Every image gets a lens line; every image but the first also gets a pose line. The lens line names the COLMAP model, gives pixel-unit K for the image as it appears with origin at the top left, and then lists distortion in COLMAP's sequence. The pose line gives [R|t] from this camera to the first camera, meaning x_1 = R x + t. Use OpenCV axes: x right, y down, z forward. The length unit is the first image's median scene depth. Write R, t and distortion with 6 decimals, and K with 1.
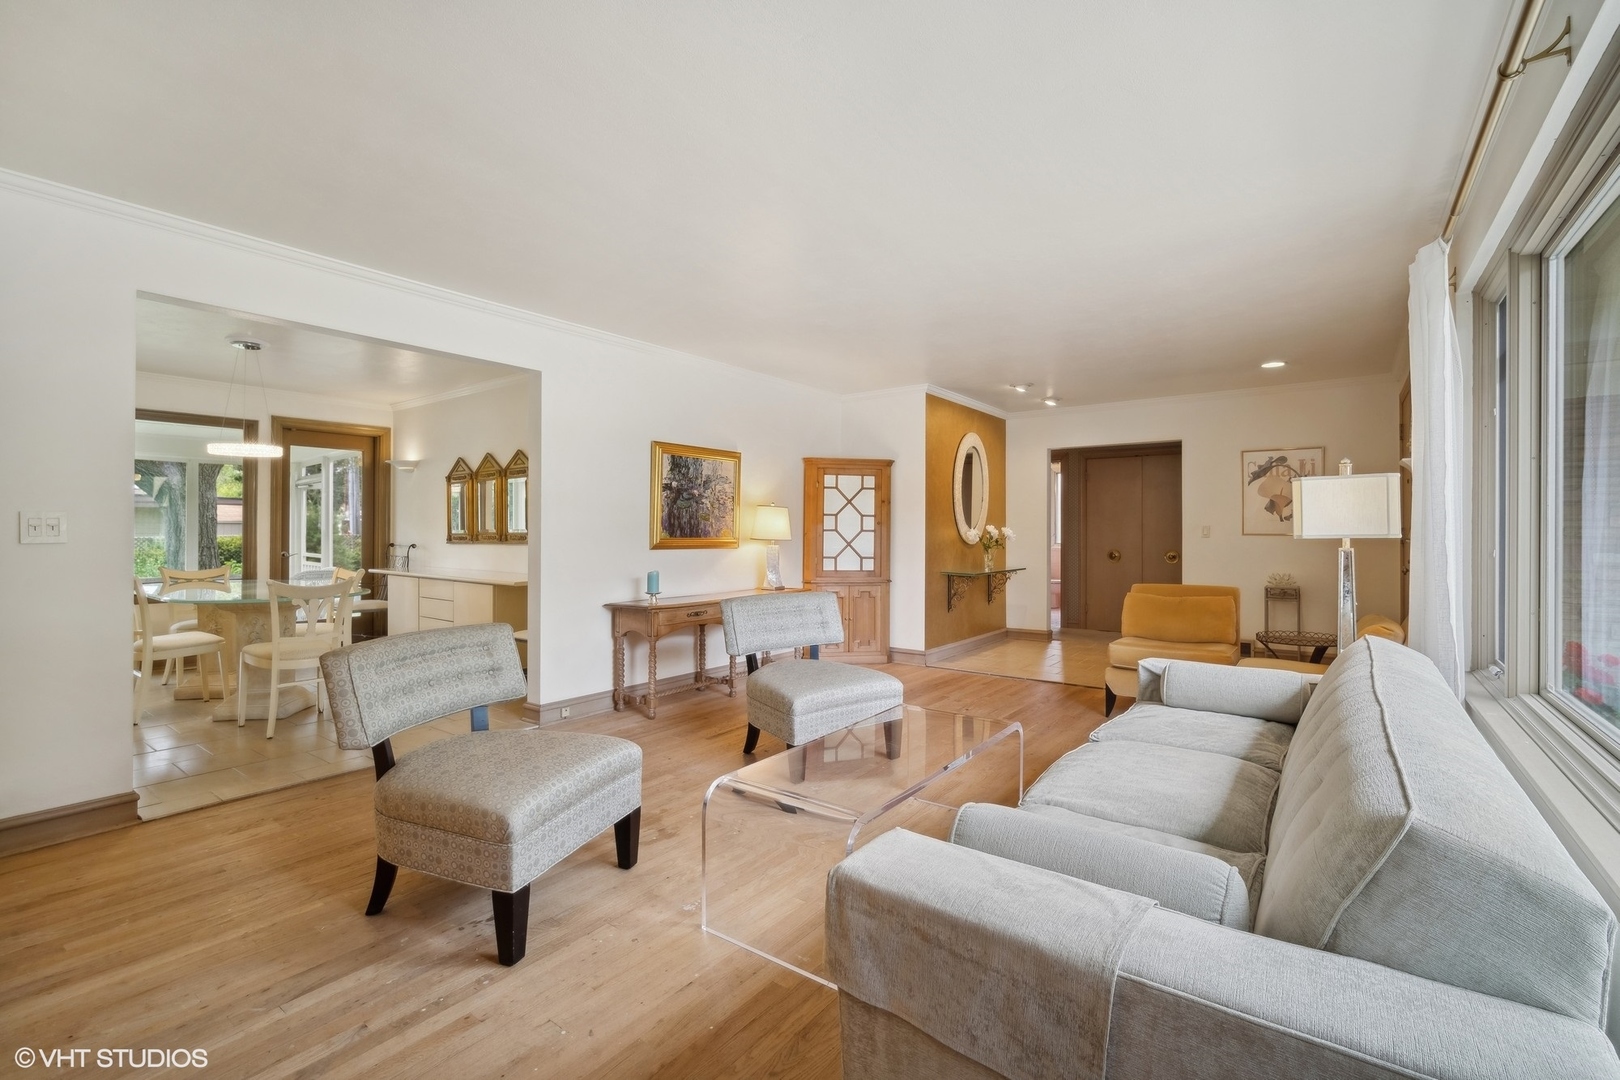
lens RADIAL K [[704.6, 0, 800.8], [0, 704.6, 532.1], [0, 0, 1]] dist [-0.017422, 0.005973]
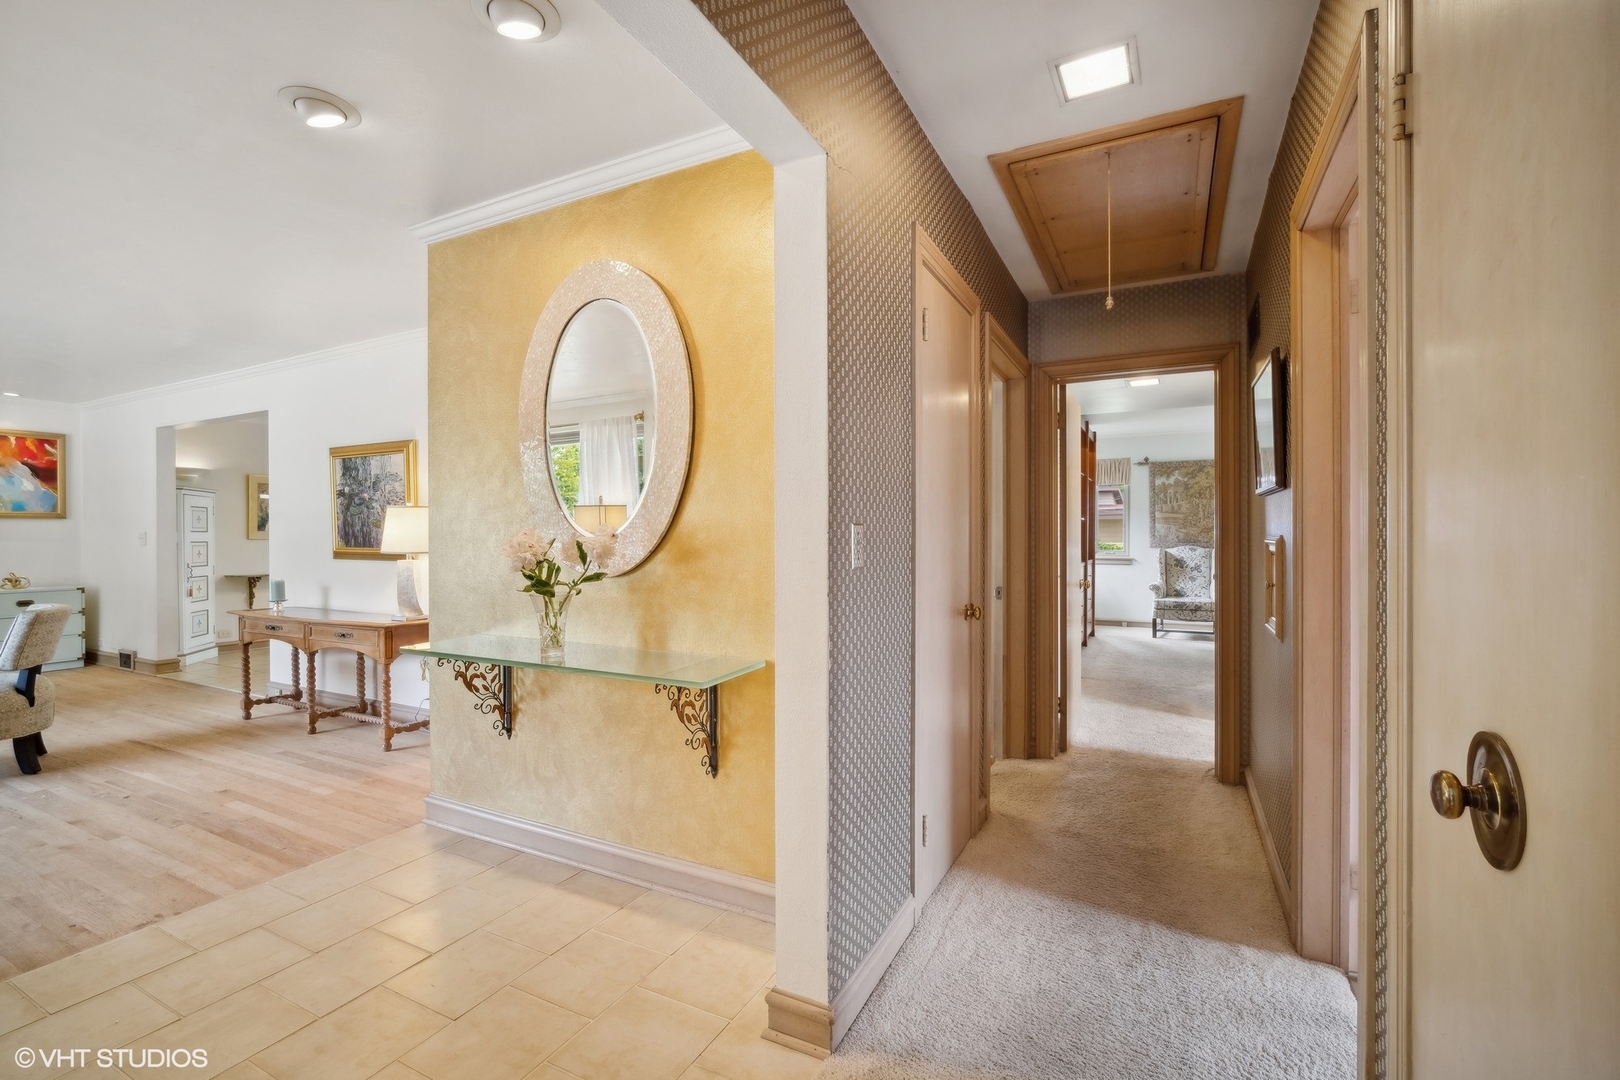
lens RADIAL K [[700.1, 0, 807.1], [0, 700.1, 546.8], [0, 0, 1]] dist [-0.015242, 0.006468]
pose [[0.179781, 0.010169, -0.983654, 0.827897], [-0.000977, 0.999948, 0.010159, -0.002688], [0.983706, -0.000865, 0.179782, 1.422823]]
